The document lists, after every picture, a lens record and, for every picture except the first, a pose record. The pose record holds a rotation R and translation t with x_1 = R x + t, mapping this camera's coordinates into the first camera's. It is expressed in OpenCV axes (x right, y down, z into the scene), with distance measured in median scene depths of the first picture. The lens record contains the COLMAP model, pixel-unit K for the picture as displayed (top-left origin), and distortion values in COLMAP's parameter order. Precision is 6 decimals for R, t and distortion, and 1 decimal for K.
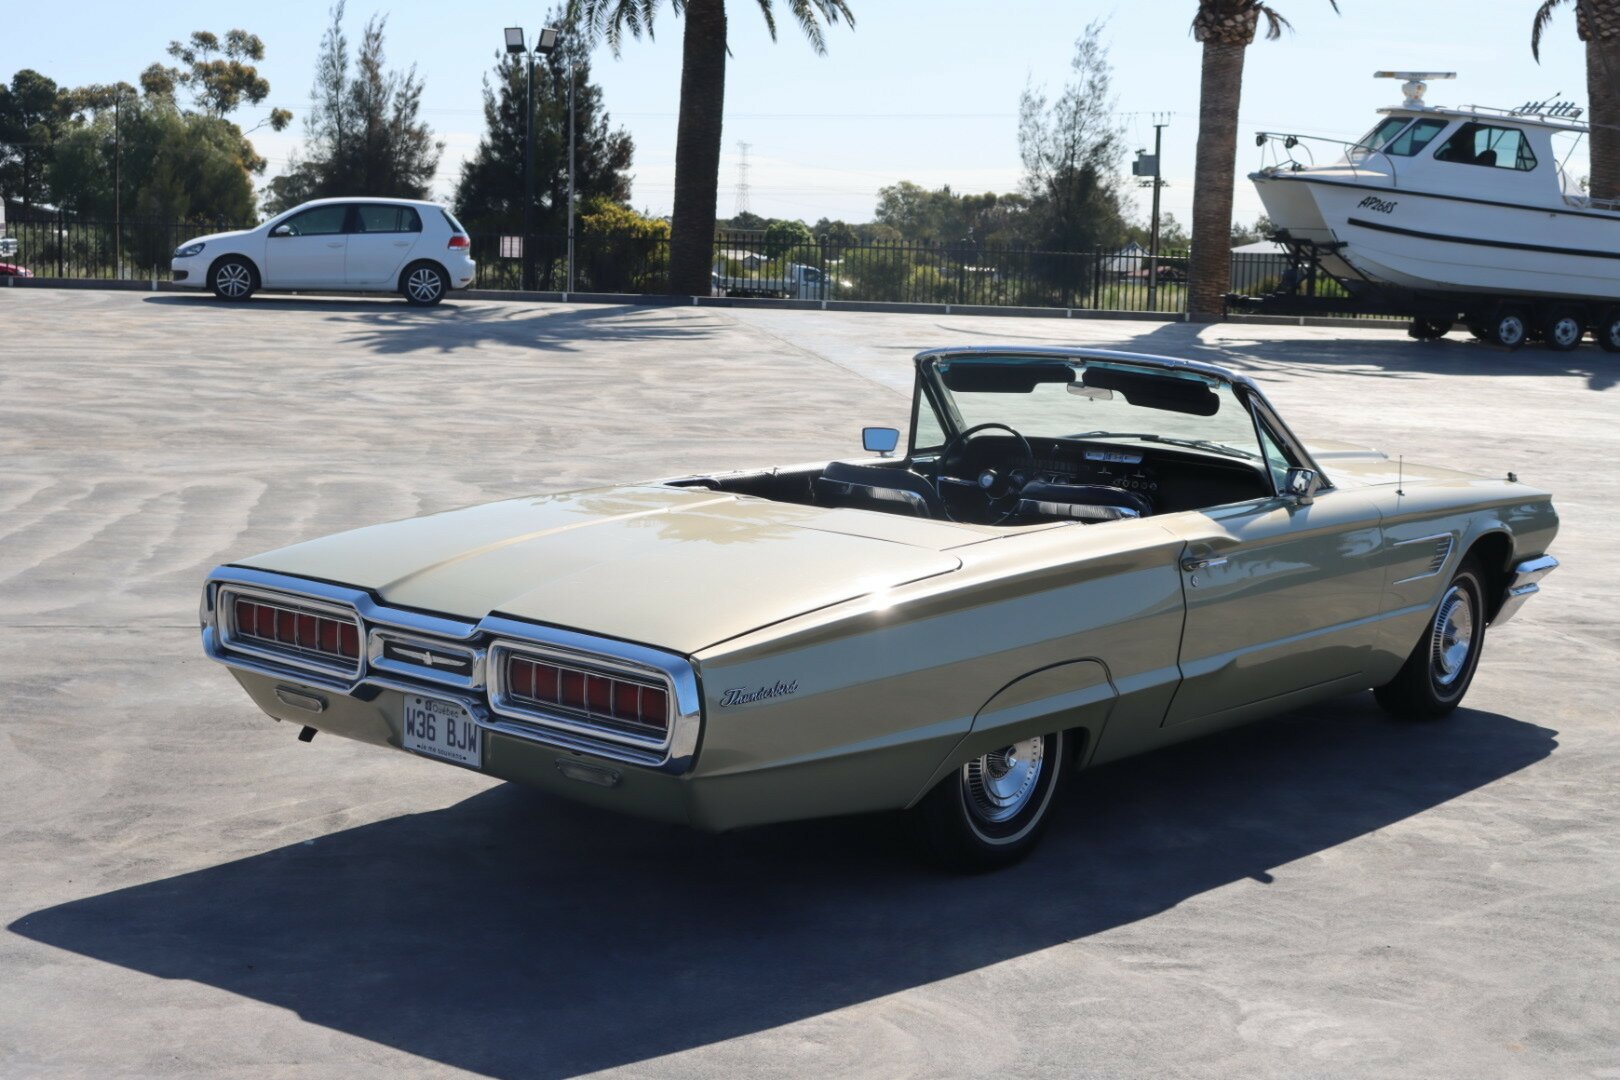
lens RADIAL K [[2215.4, 0, 814.7], [0, 2215.4, 541.8], [0, 0, 1]] dist [-0.077398, 0.133599]
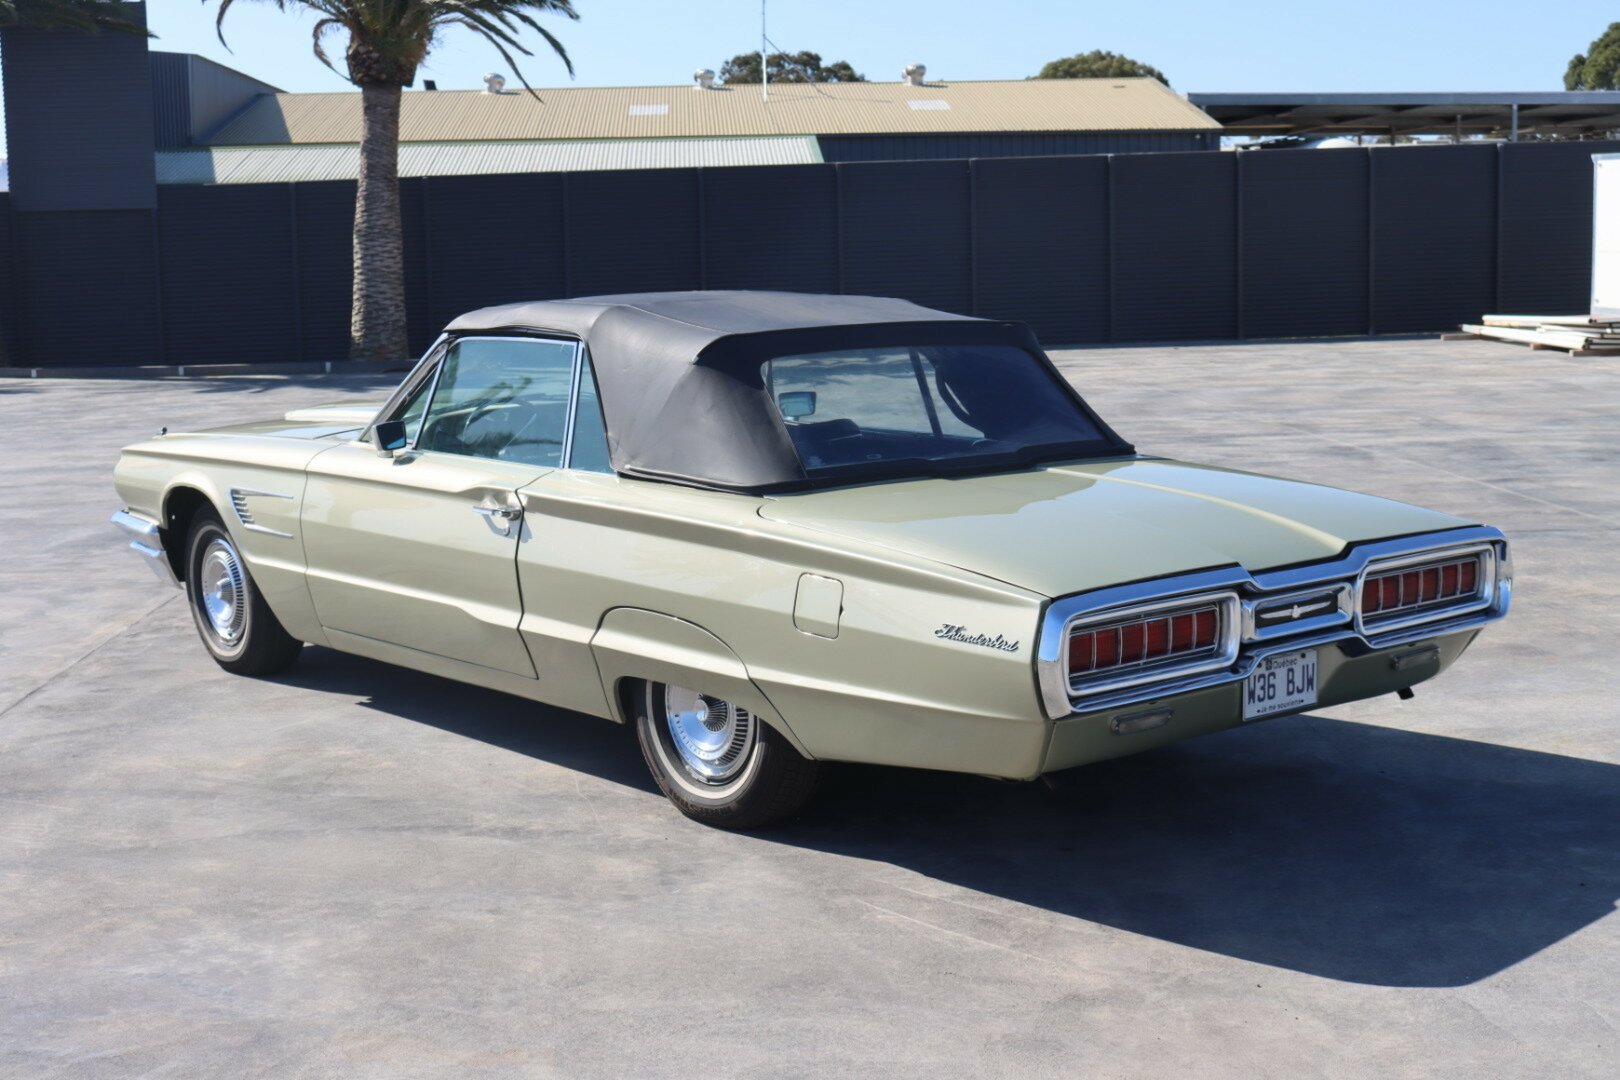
lens RADIAL K [[2215.4, 0, 814.7], [0, 2215.4, 541.8], [0, 0, 1]] dist [-0.077398, 0.133599]
pose [[0.162262, -0.164900, 0.972872, -0.334367], [0.151082, 0.978464, 0.140649, -0.043069], [-0.975113, 0.124161, 0.183681, 0.291784]]
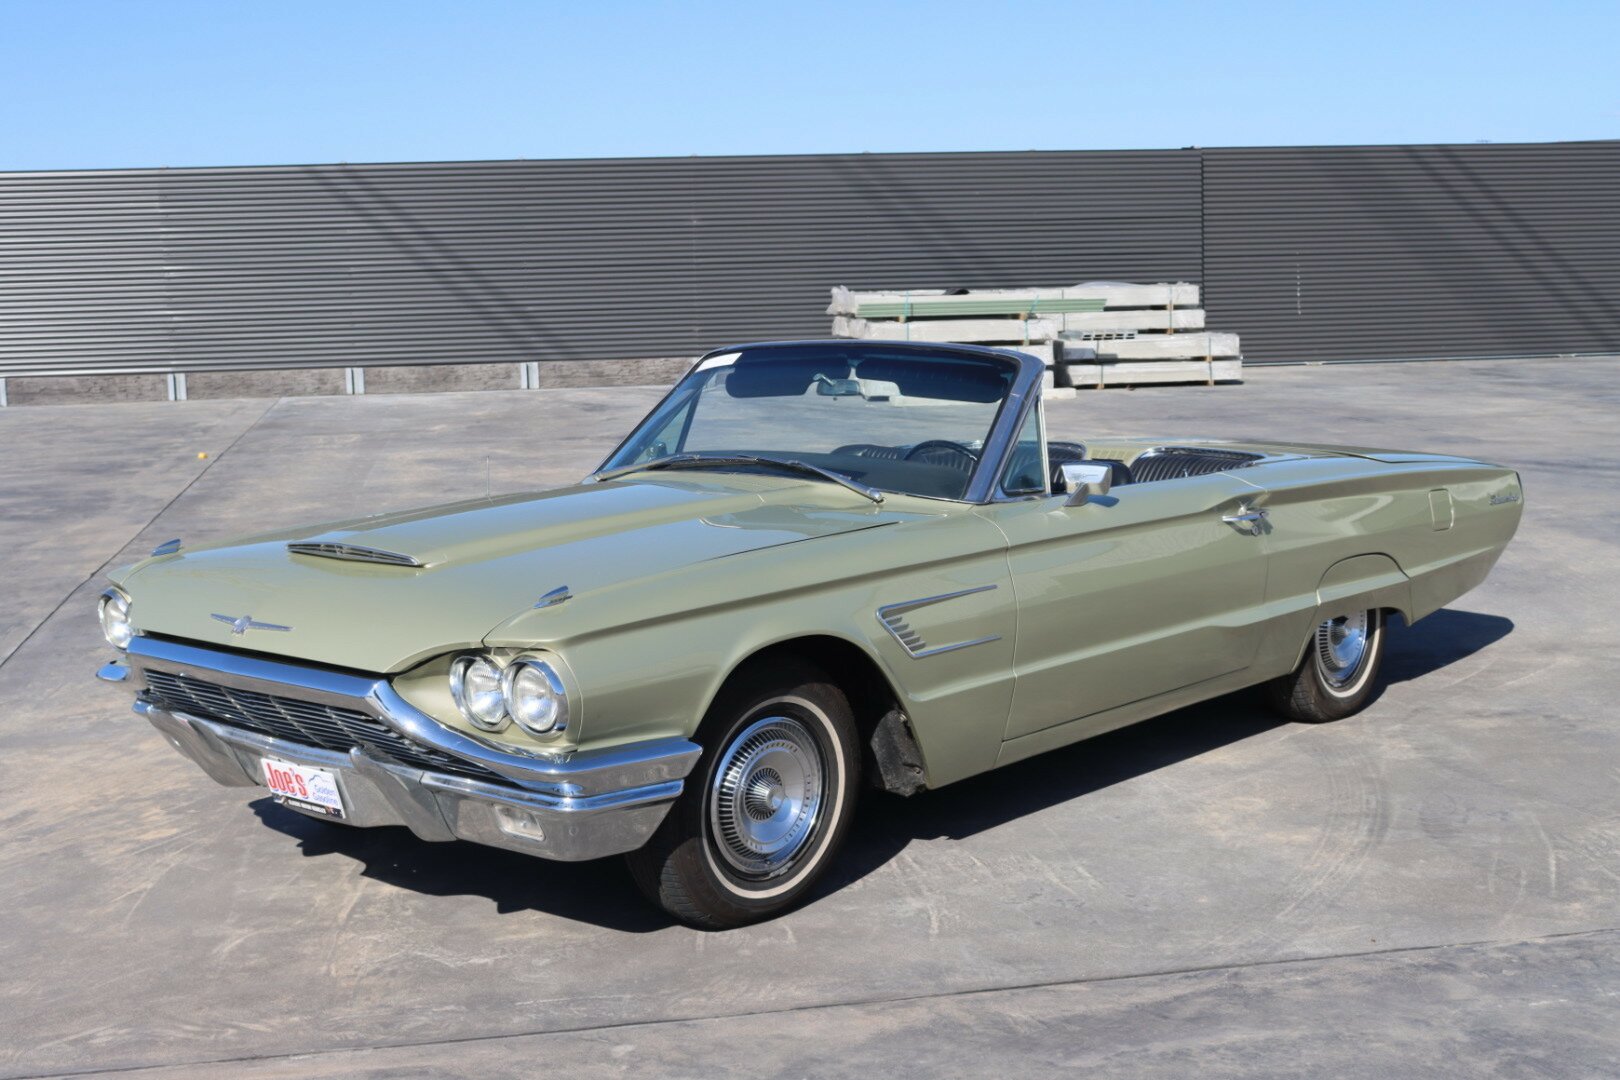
lens RADIAL K [[2062.2, 0, 809.3], [0, 2062.2, 541.1], [0, 0, 1]] dist [-0.078231, 0.051798]
pose [[-0.999420, -0.012326, 0.031756, 0.043776], [-0.003676, 0.965824, 0.259173, -0.088345], [-0.033866, 0.258906, -0.965309, 0.718797]]
